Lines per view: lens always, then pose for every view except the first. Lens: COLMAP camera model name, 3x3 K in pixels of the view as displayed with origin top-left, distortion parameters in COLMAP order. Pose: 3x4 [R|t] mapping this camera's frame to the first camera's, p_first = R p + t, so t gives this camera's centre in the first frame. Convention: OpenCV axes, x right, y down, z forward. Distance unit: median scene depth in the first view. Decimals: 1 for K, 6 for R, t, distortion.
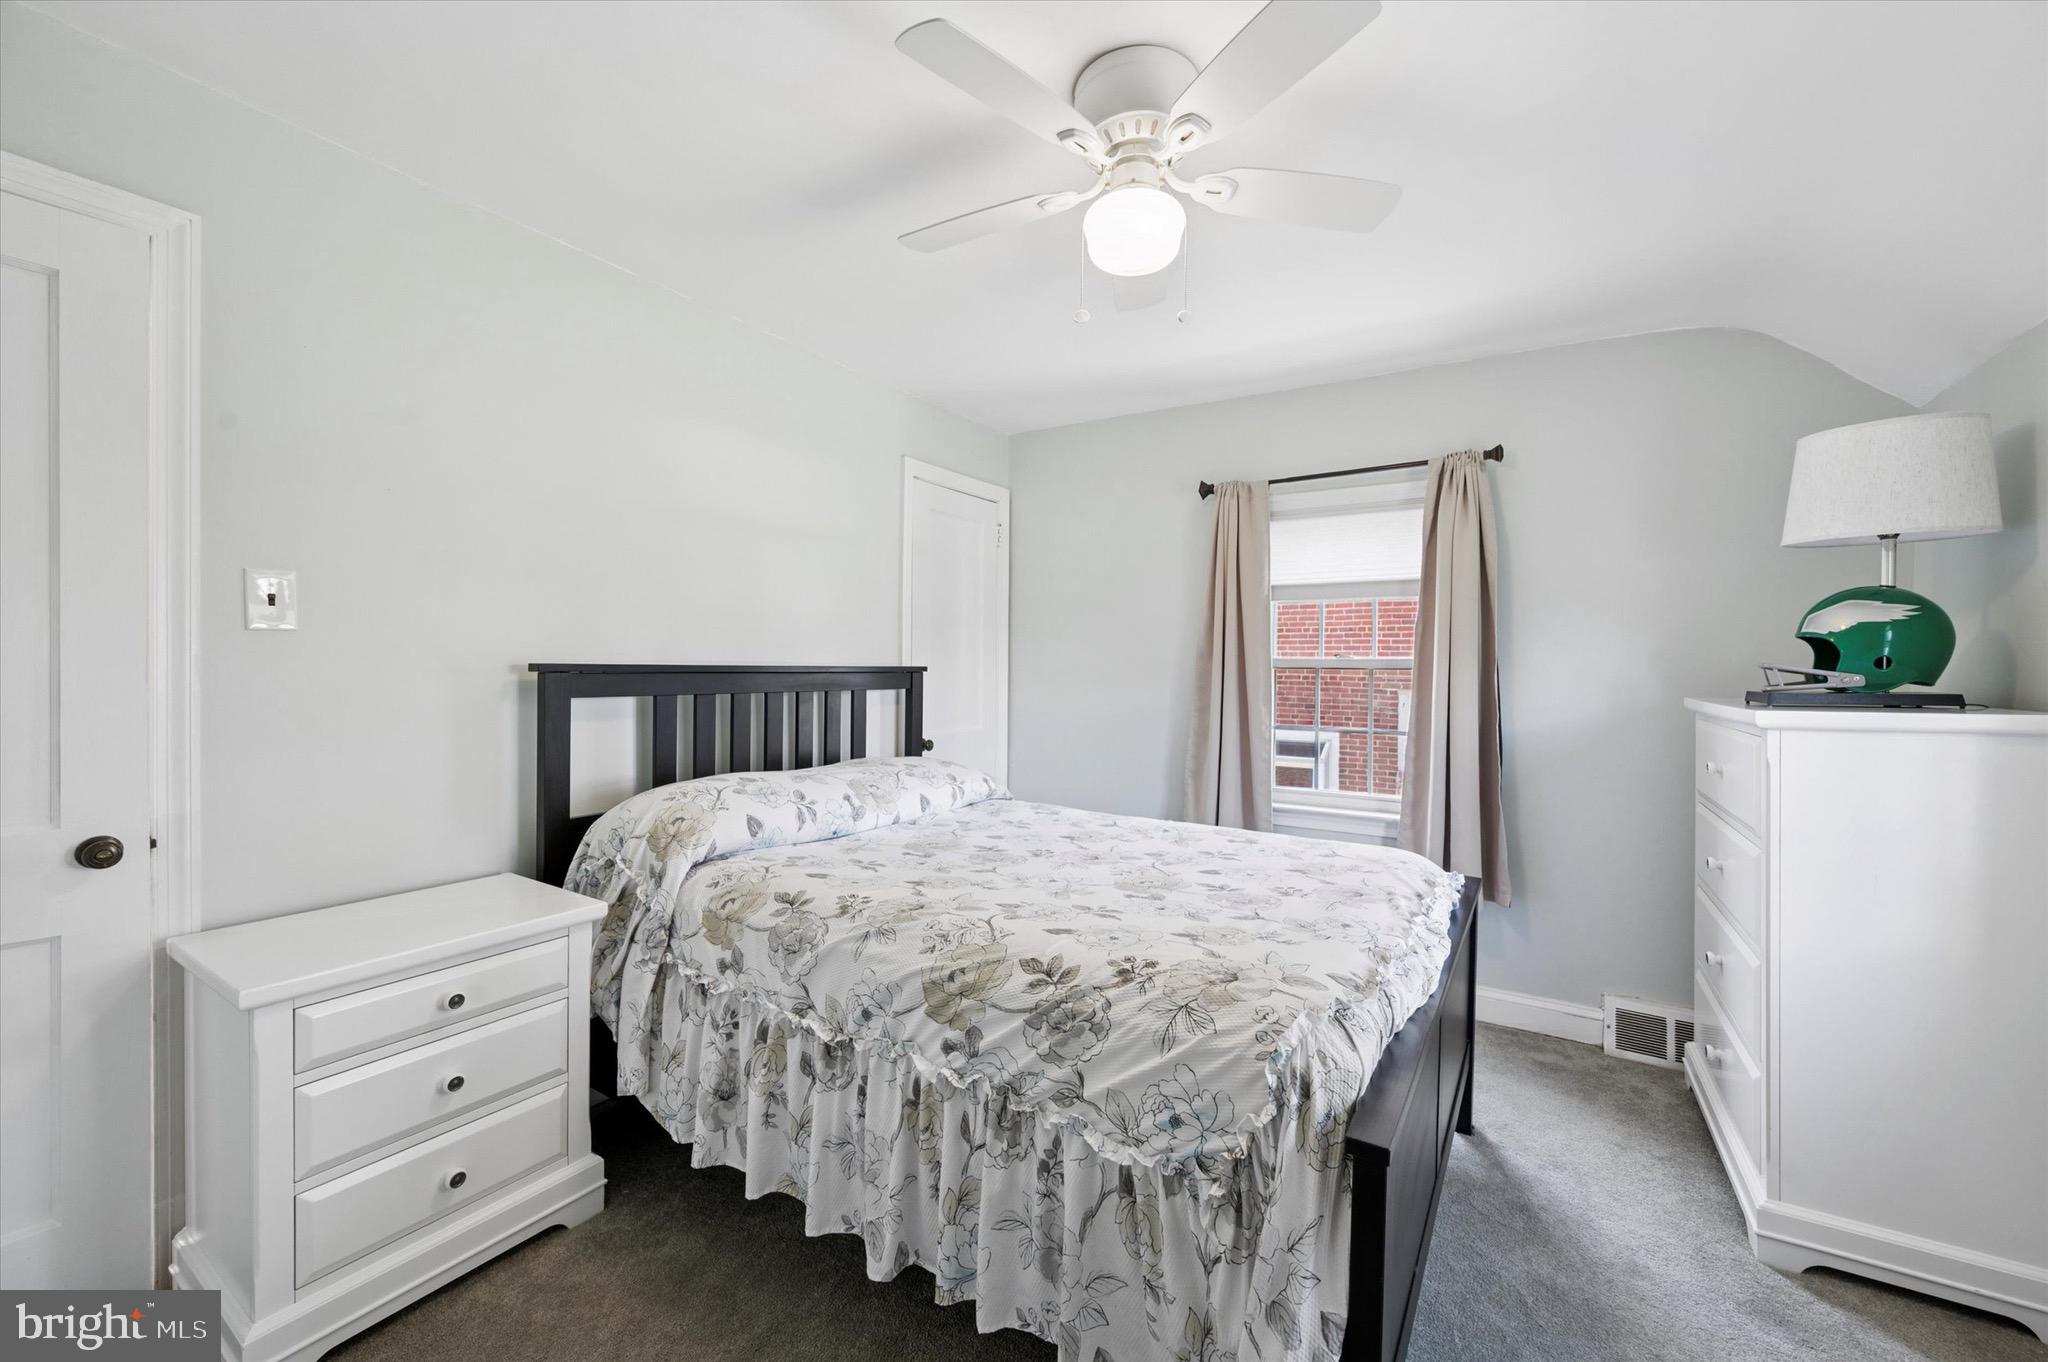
lens RADIAL K [[813.6, 0, 1035.6], [0, 813.6, 672.6], [0, 0, 1]] dist [-0.007680, 0.000057]
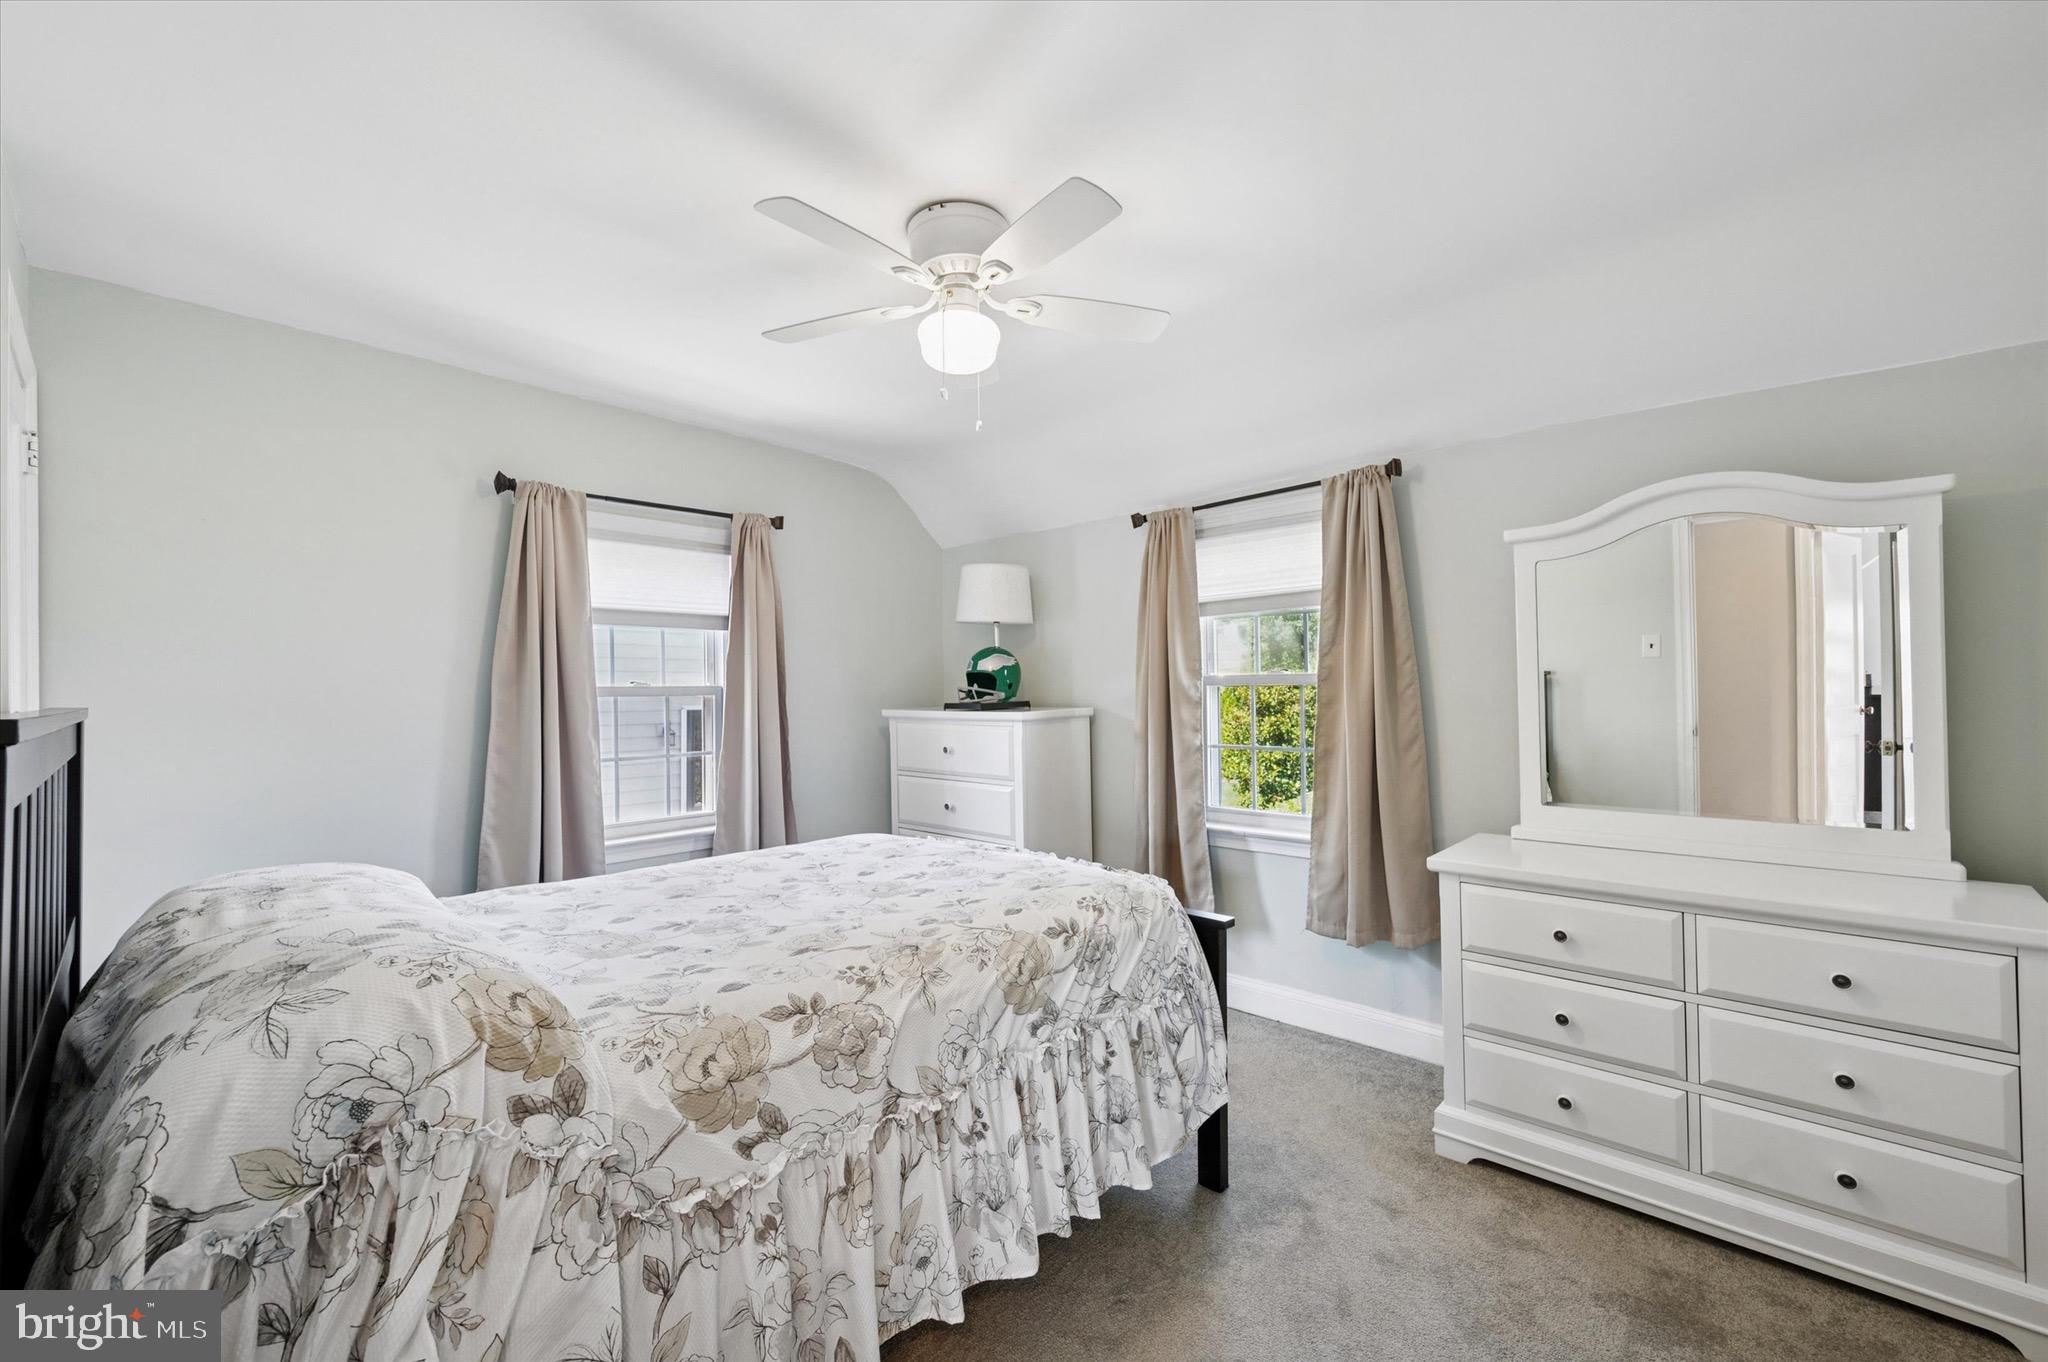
lens RADIAL K [[813.6, 0, 1036.7], [0, 813.6, 682.8], [0, 0, 1]] dist [-0.007680, 0.000057]
pose [[0.187720, -0.002573, 0.982219, -0.917793], [0.020130, 0.999797, -0.001228, -0.017331], [-0.982016, 0.020002, 0.187733, 0.577871]]
